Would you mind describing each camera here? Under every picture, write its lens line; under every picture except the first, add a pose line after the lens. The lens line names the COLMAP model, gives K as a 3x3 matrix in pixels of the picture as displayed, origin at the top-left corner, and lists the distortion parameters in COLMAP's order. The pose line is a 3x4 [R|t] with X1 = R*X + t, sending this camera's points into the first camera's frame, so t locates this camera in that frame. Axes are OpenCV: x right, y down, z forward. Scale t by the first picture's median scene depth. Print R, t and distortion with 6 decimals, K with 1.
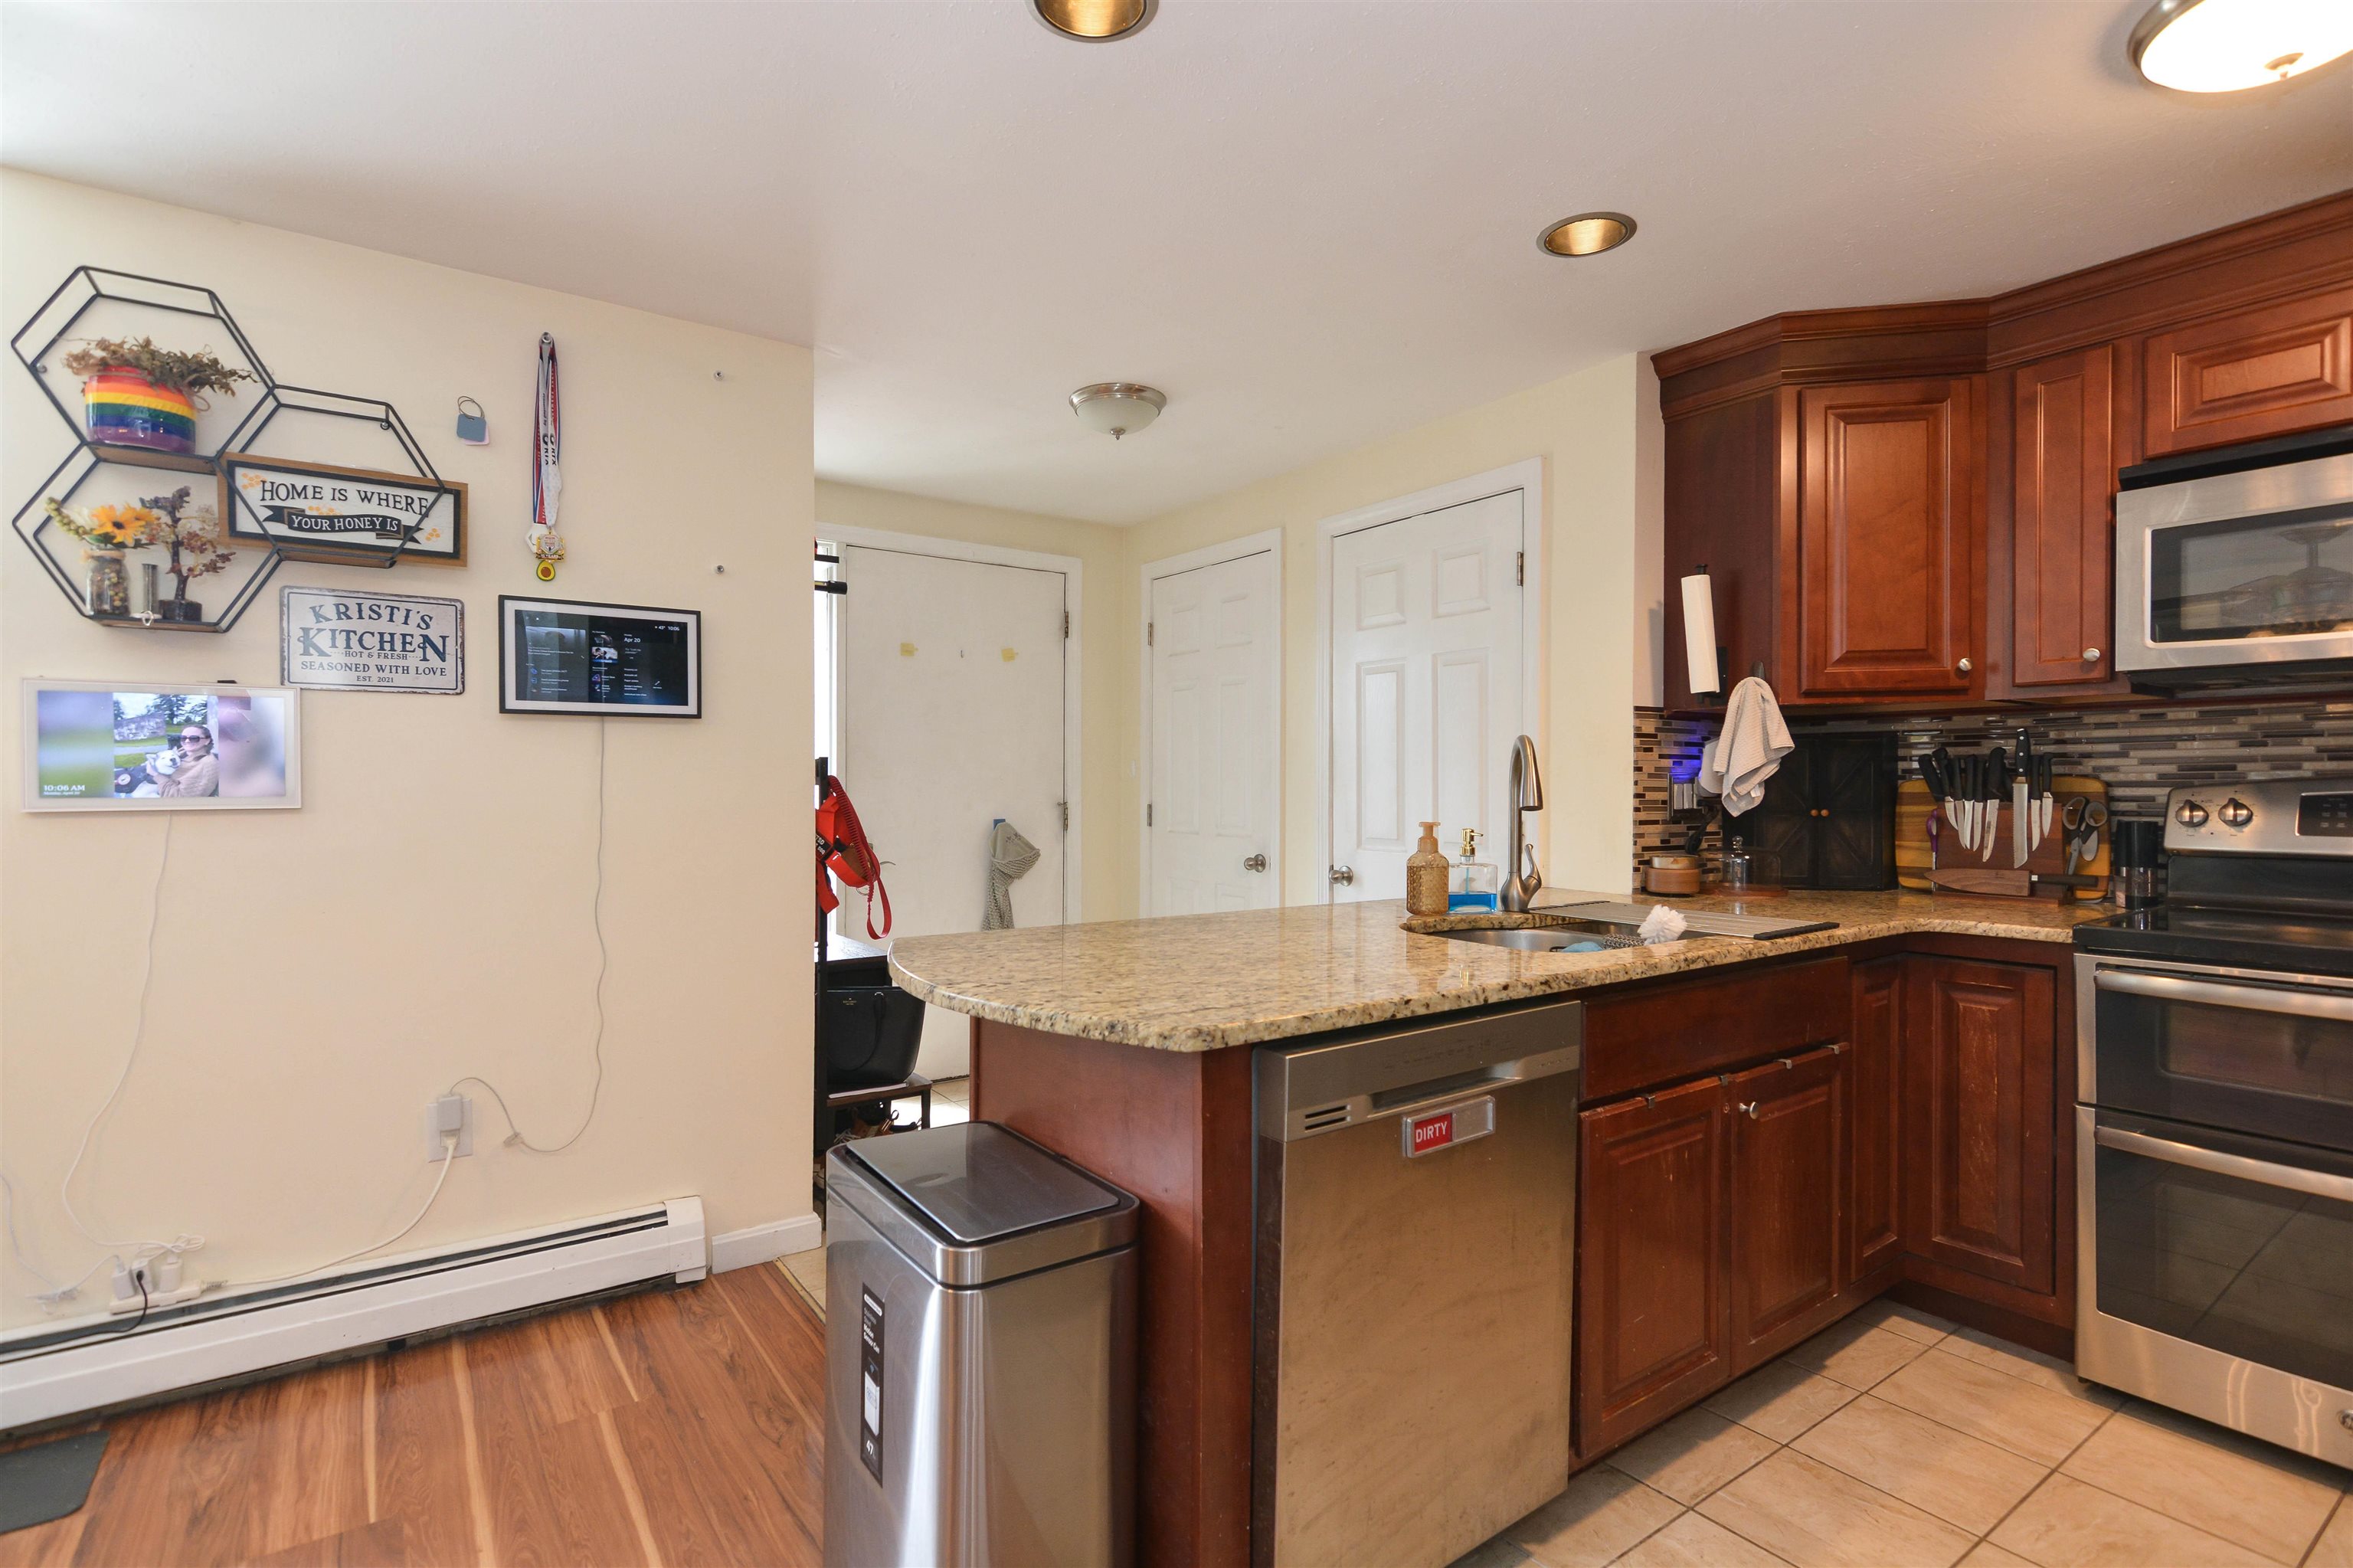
lens RADIAL K [[1128.5, 0, 1190.6], [0, 1128.5, 788.2], [0, 0, 1]] dist [0.018339, -0.009950]
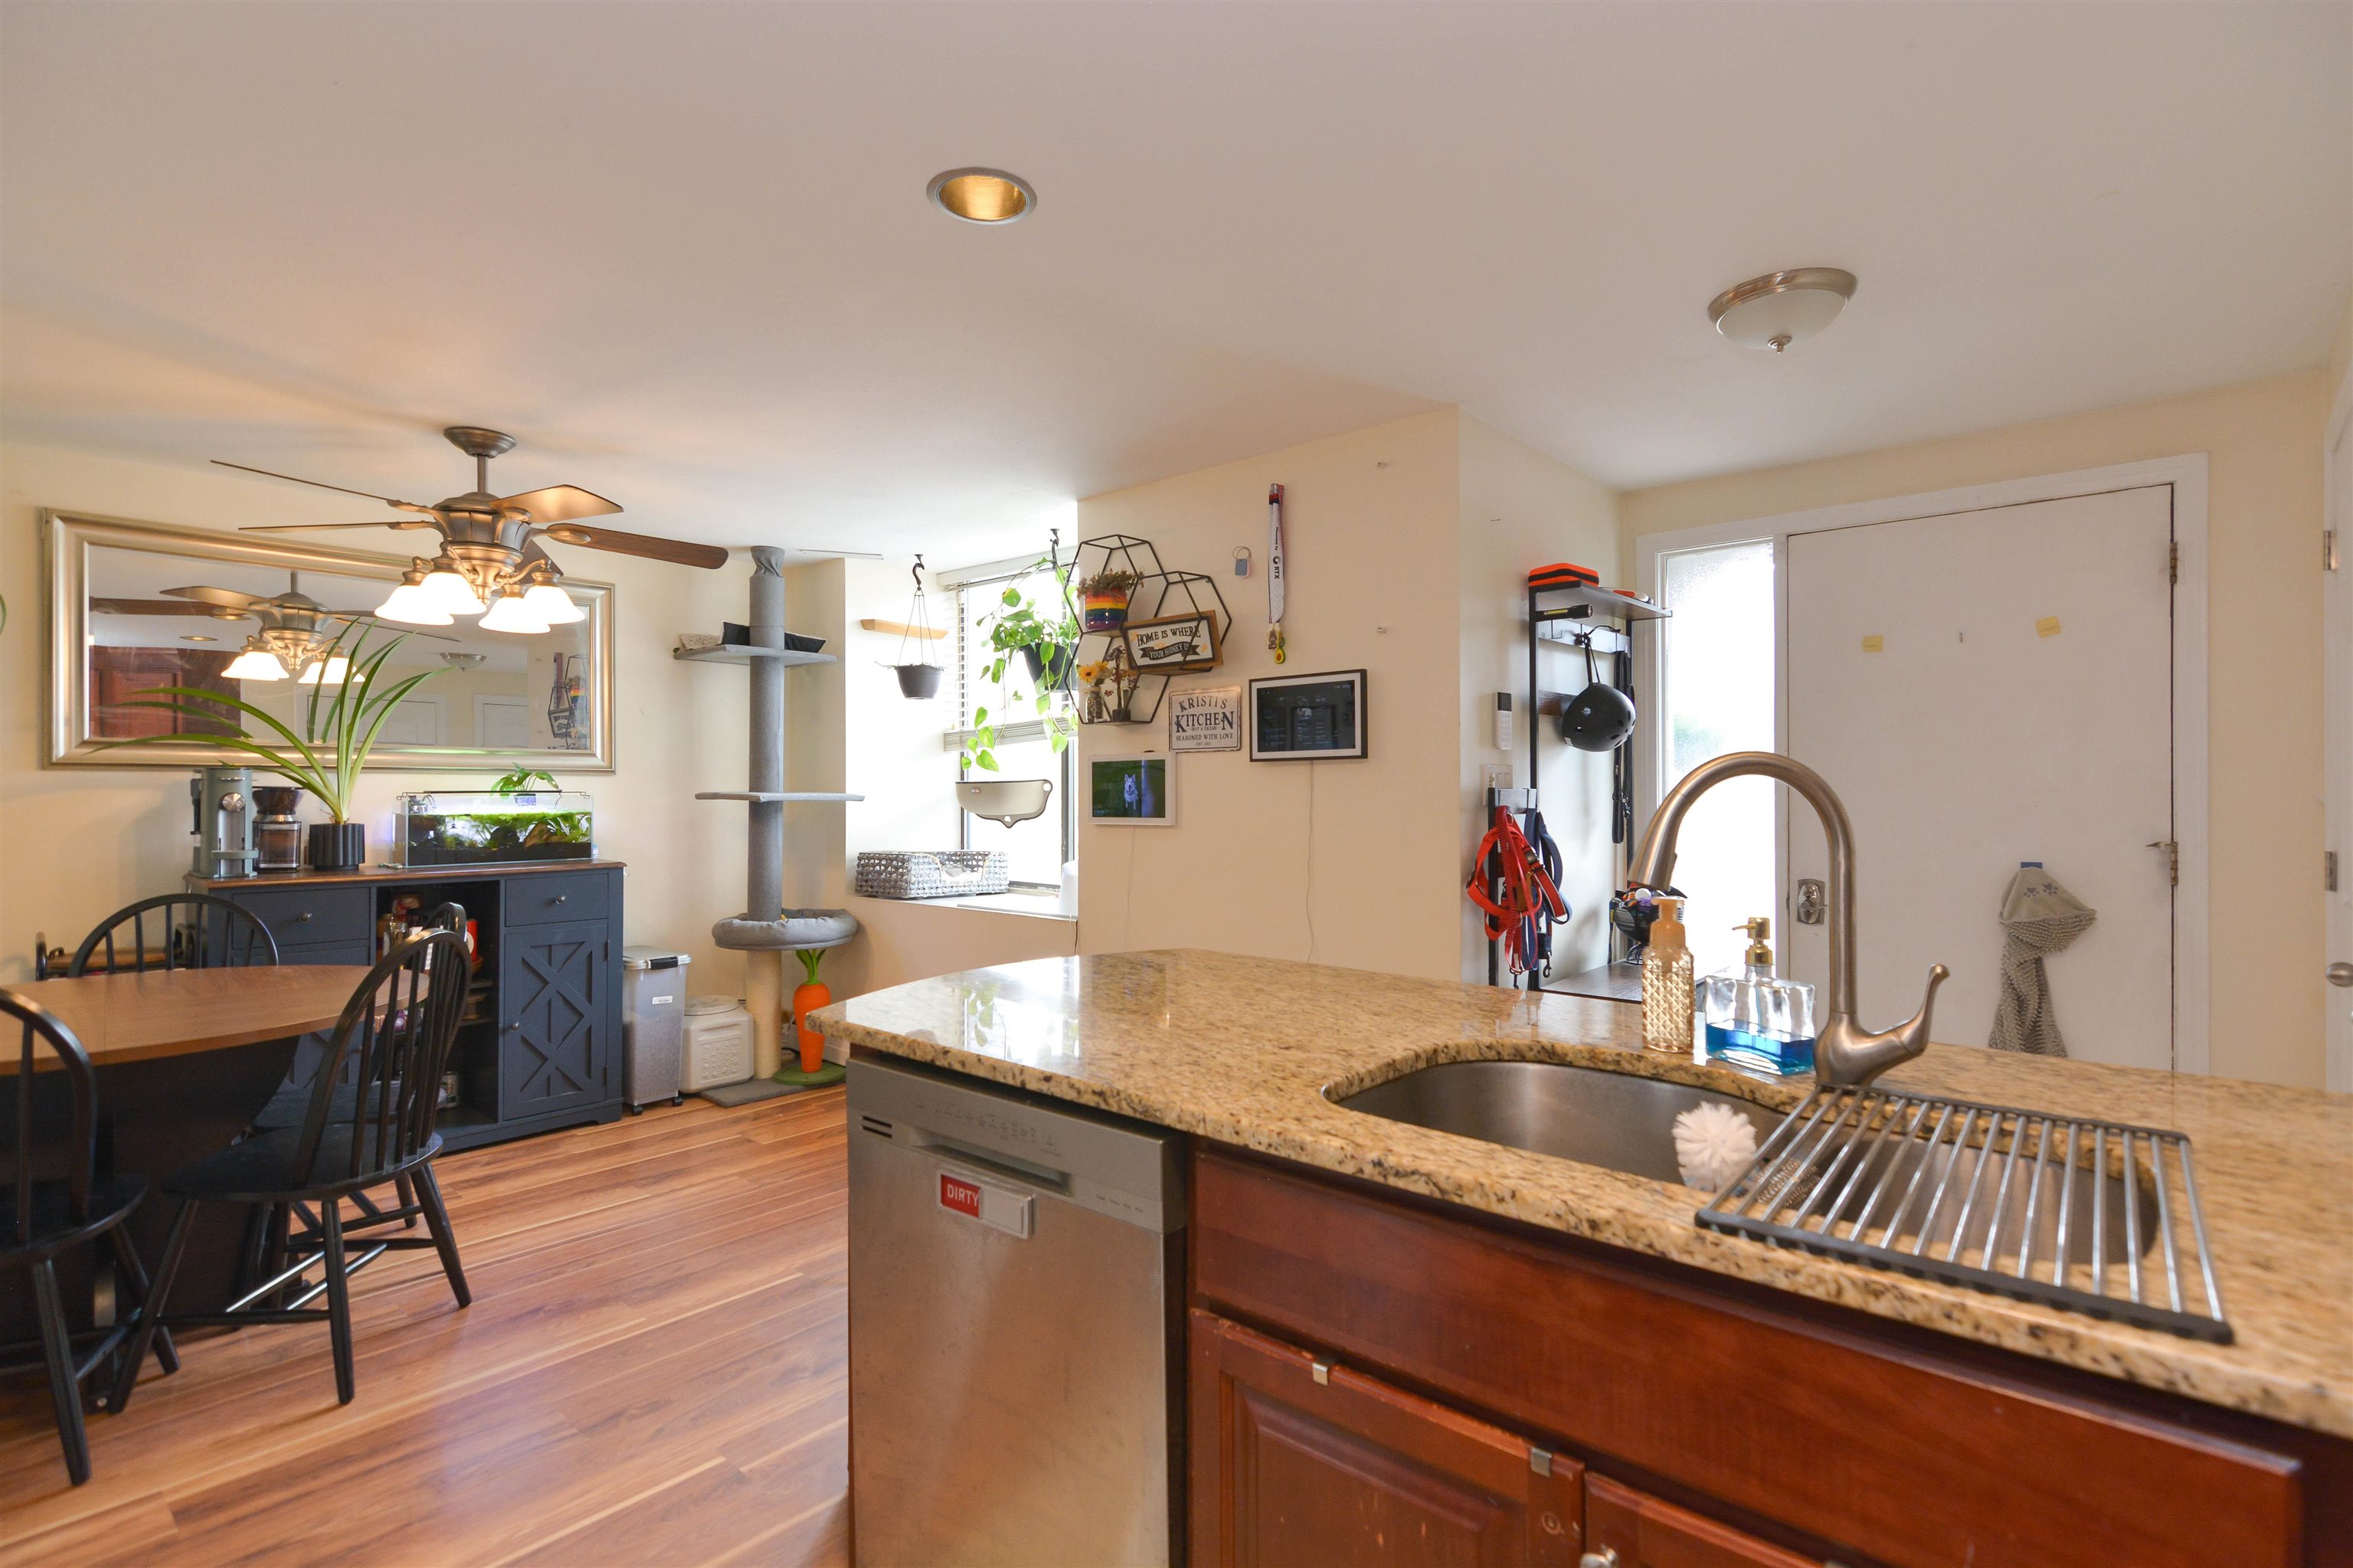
lens RADIAL K [[1128.5, 0, 1193.7], [0, 1128.5, 795.3], [0, 0, 1]] dist [0.018339, -0.009950]
pose [[0.218297, -0.001508, -0.975881, 0.783465], [-0.002550, 0.999995, -0.002115, -0.022547], [0.975879, 0.002951, 0.218292, 0.644935]]
